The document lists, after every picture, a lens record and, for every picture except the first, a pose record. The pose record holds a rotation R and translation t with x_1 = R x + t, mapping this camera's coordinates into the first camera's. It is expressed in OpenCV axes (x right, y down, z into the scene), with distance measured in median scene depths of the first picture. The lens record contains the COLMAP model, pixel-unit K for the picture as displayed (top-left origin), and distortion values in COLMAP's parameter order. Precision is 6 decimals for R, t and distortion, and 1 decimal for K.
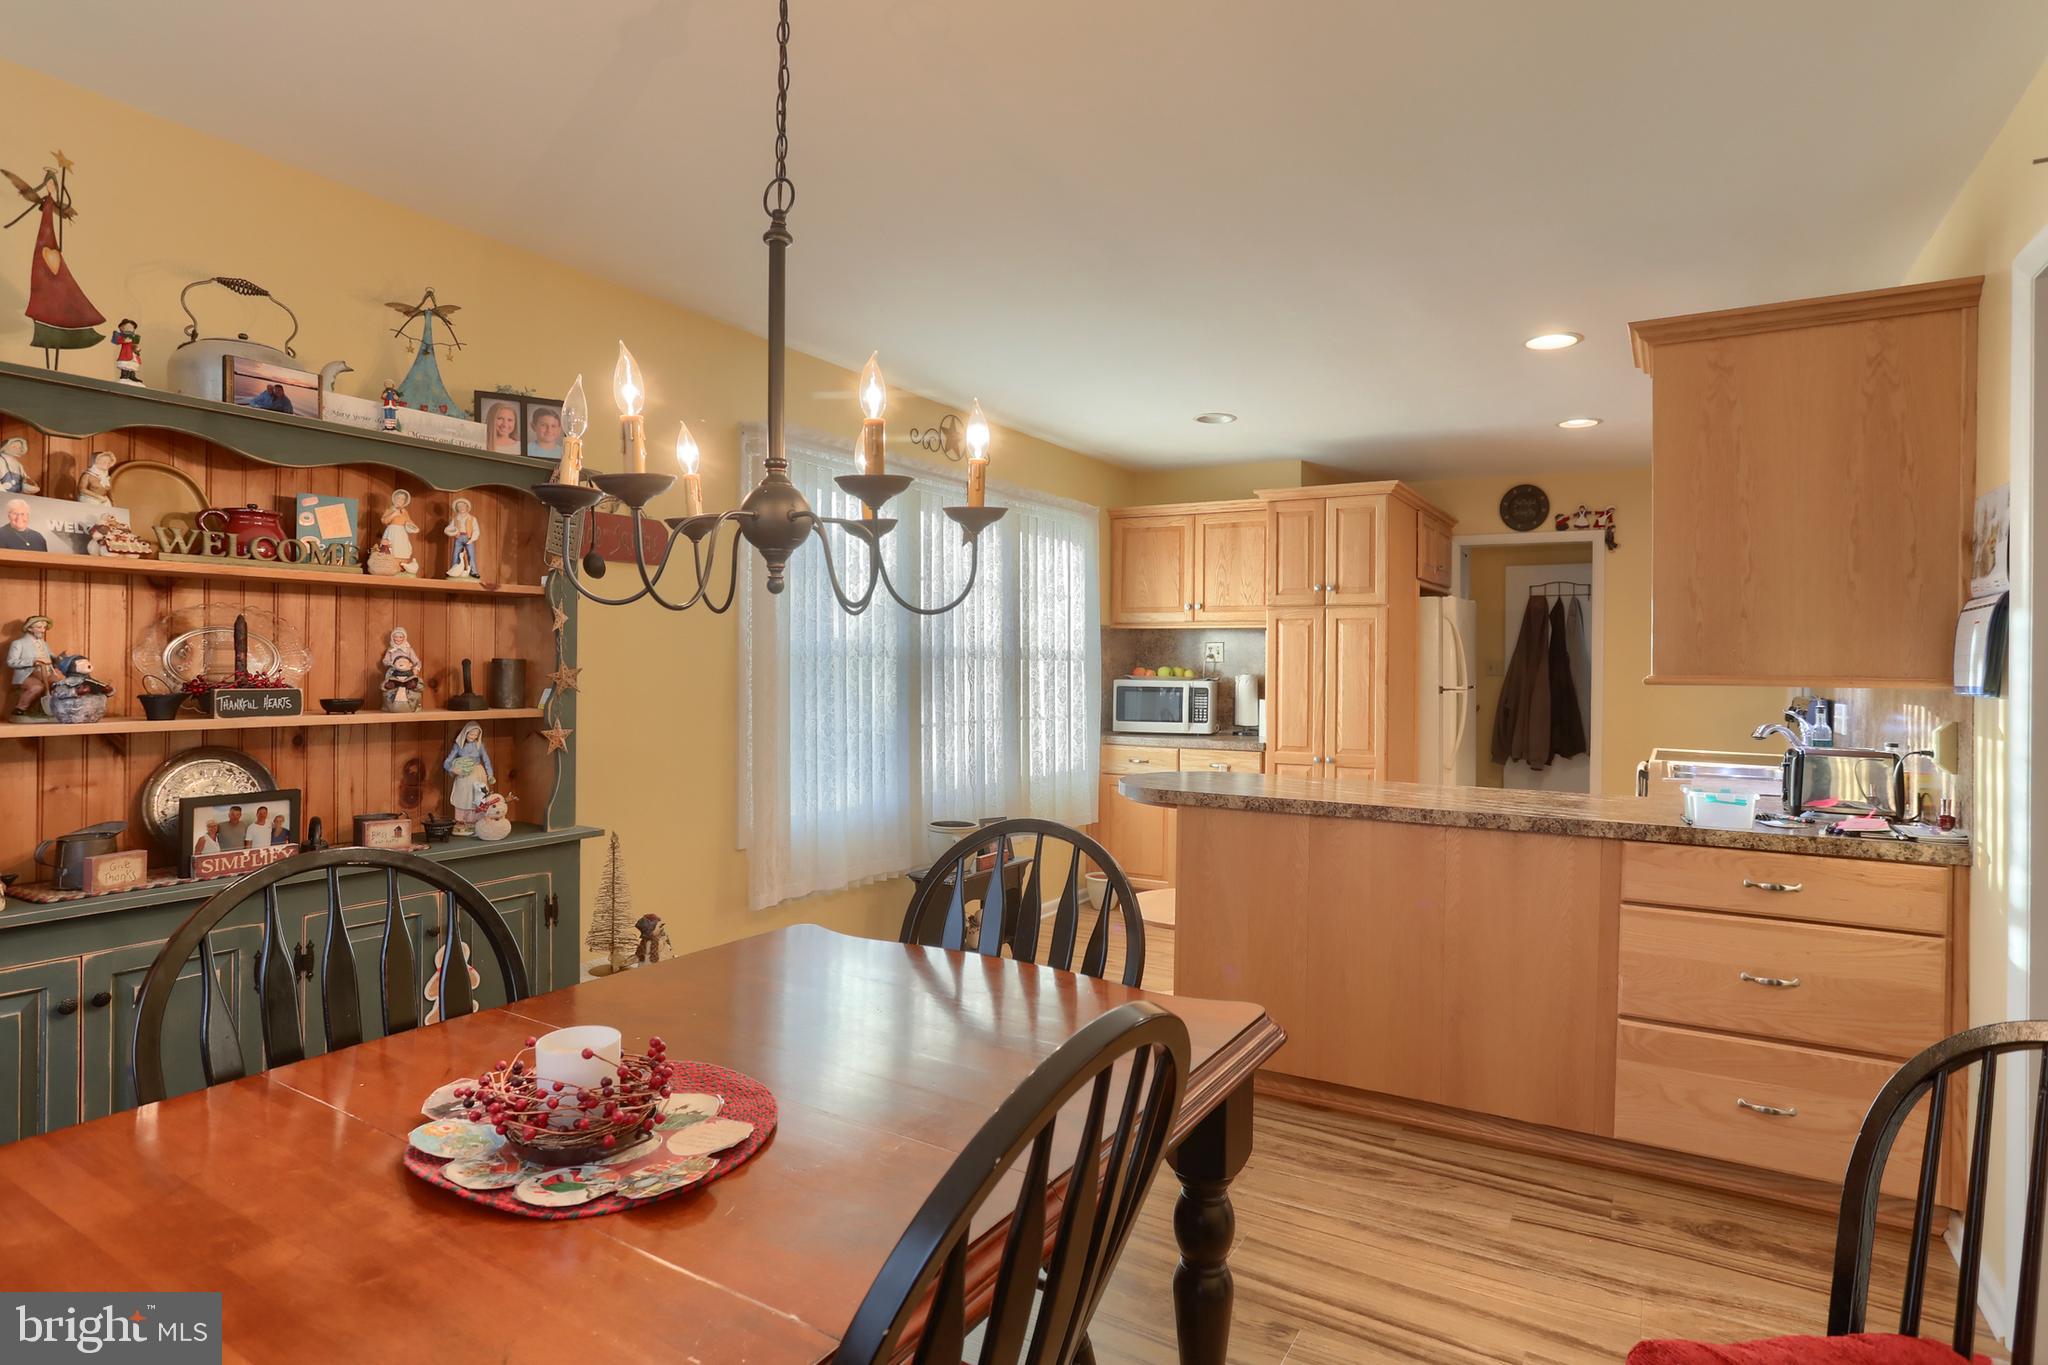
lens RADIAL K [[1079.1, 0, 1019.0], [0, 1079.1, 669.9], [0, 0, 1]] dist [-0.048612, 0.021321]
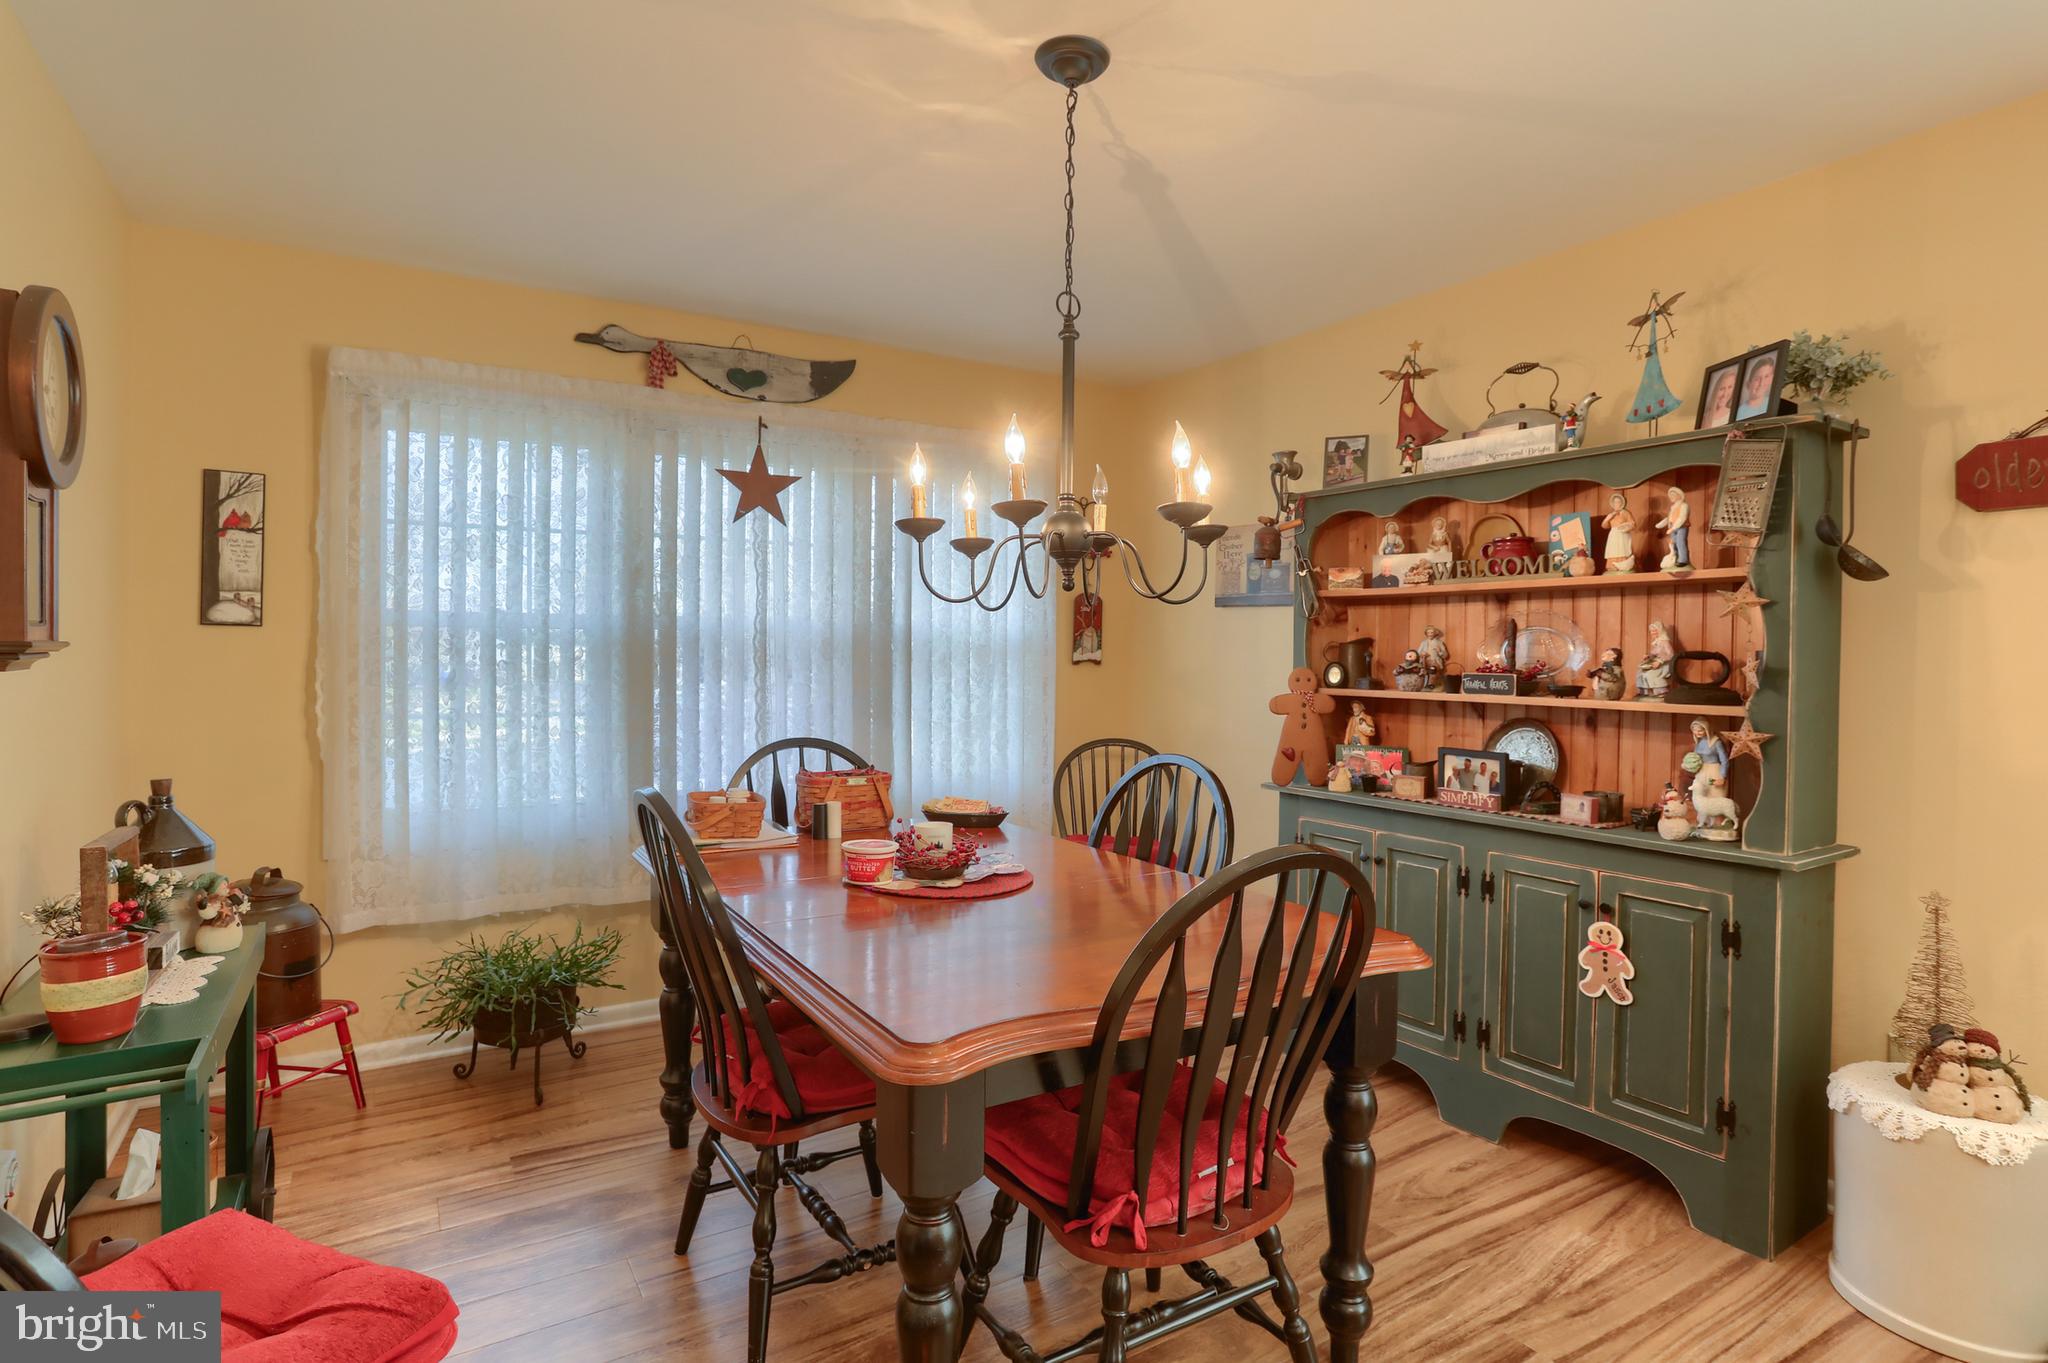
lens RADIAL K [[1007.8, 0, 1022.2], [0, 1007.8, 655.0], [0, 0, 1]] dist [-0.054744, 0.027180]
pose [[-0.435574, -0.011422, -0.900080, 0.299669], [-0.020430, 0.999787, -0.002801, 0.004603], [0.899921, 0.017168, -0.435715, 0.460528]]
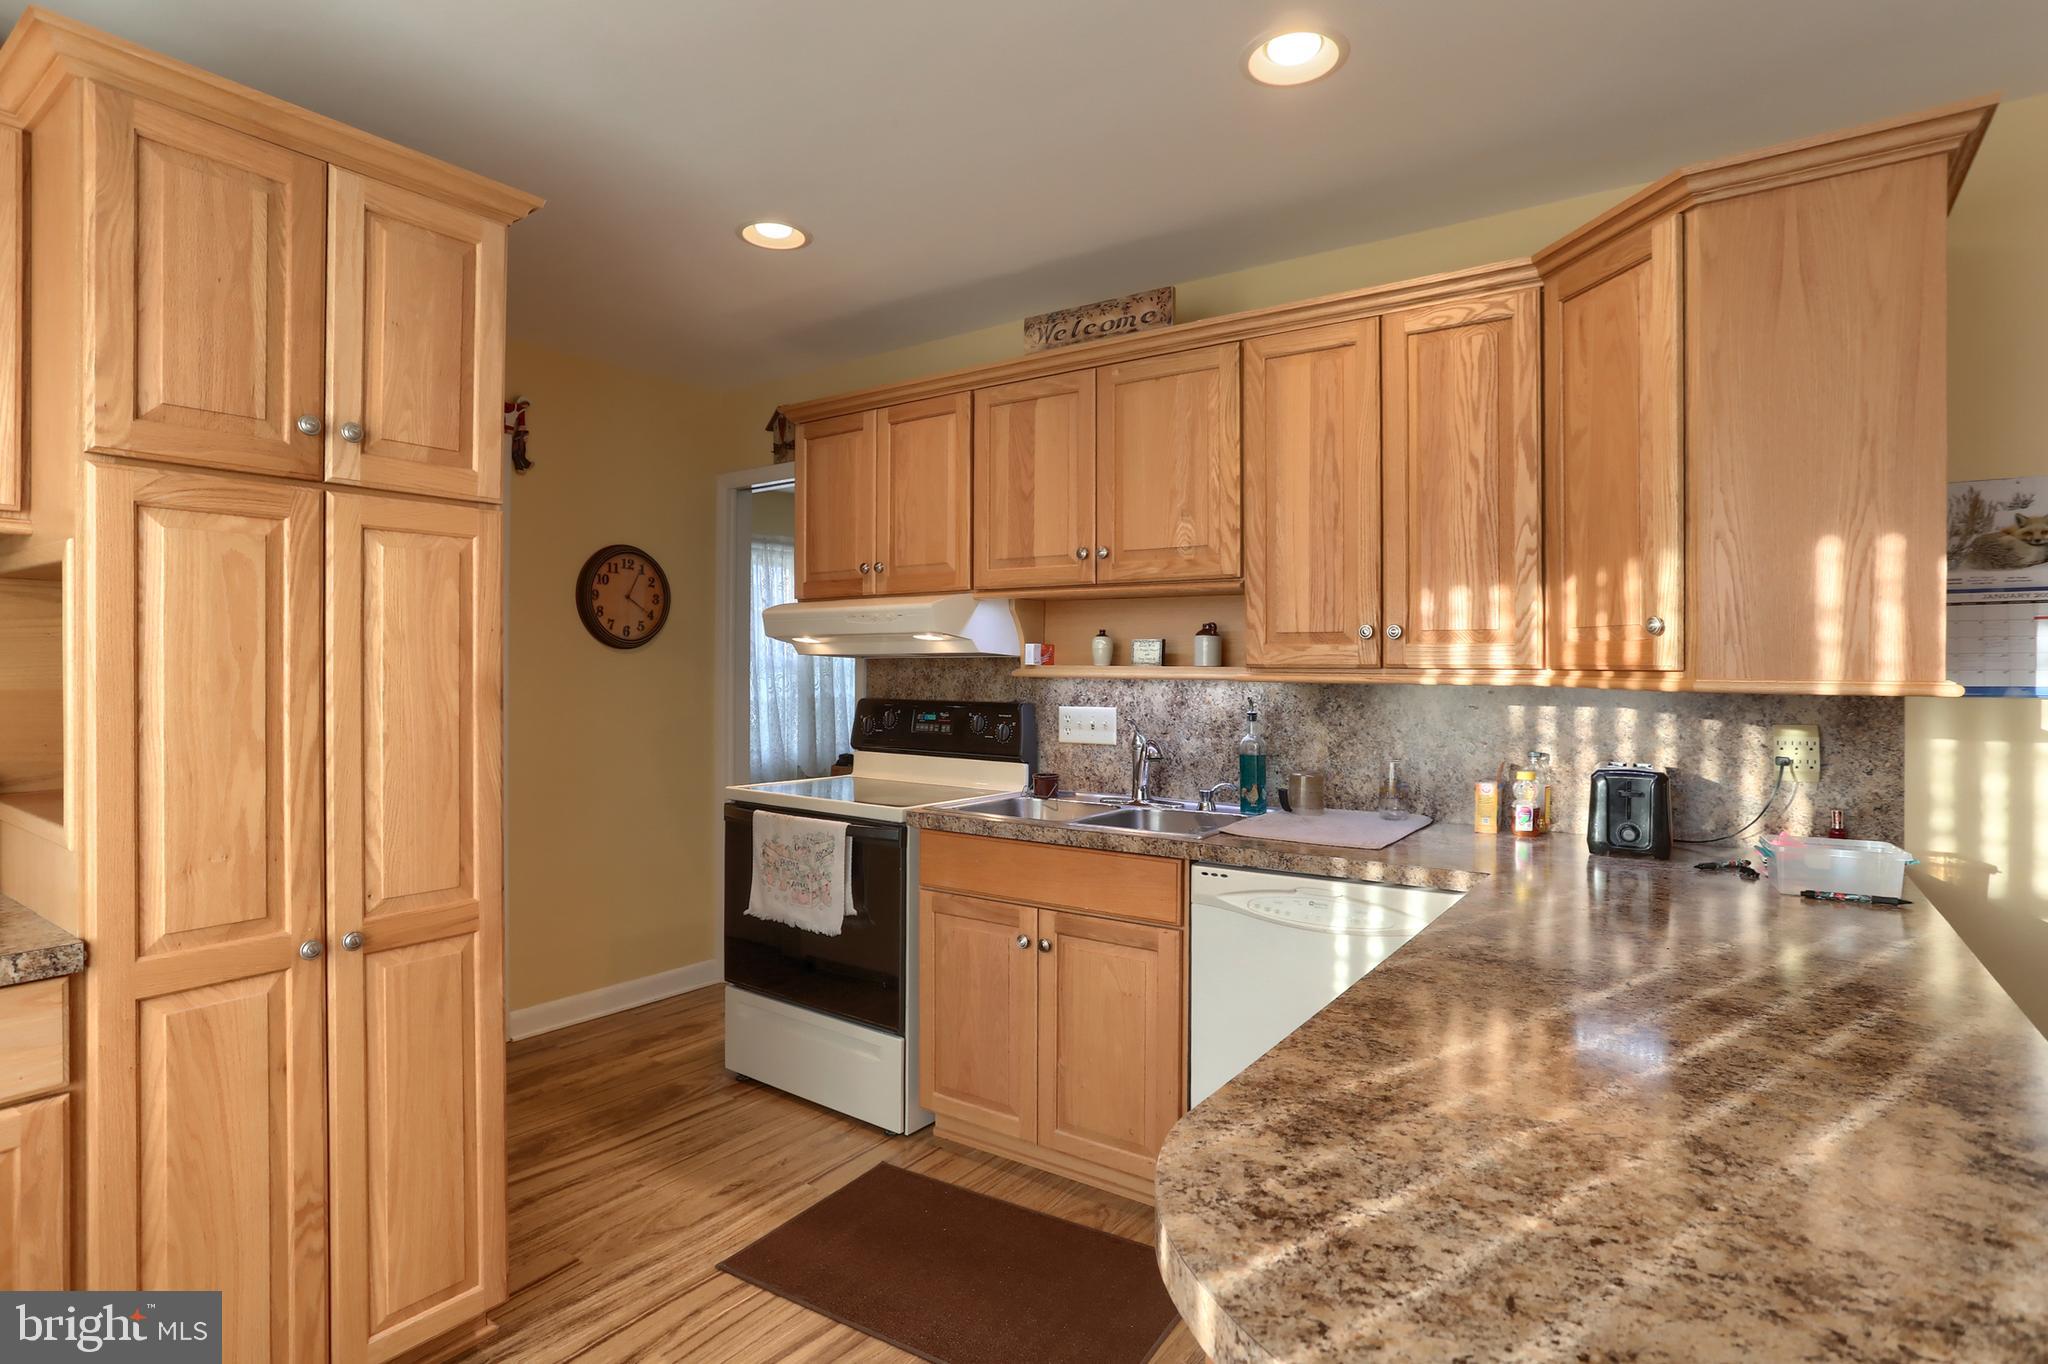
lens RADIAL K [[1048.4, 0, 1020.7], [0, 1048.4, 671.7], [0, 0, 1]] dist [-0.061758, 0.033847]
pose [[0.069100, -0.015471, 0.997490, -0.020460], [0.002269, 0.999880, 0.015351, -0.006279], [-0.997607, 0.001203, 0.069126, 0.840793]]
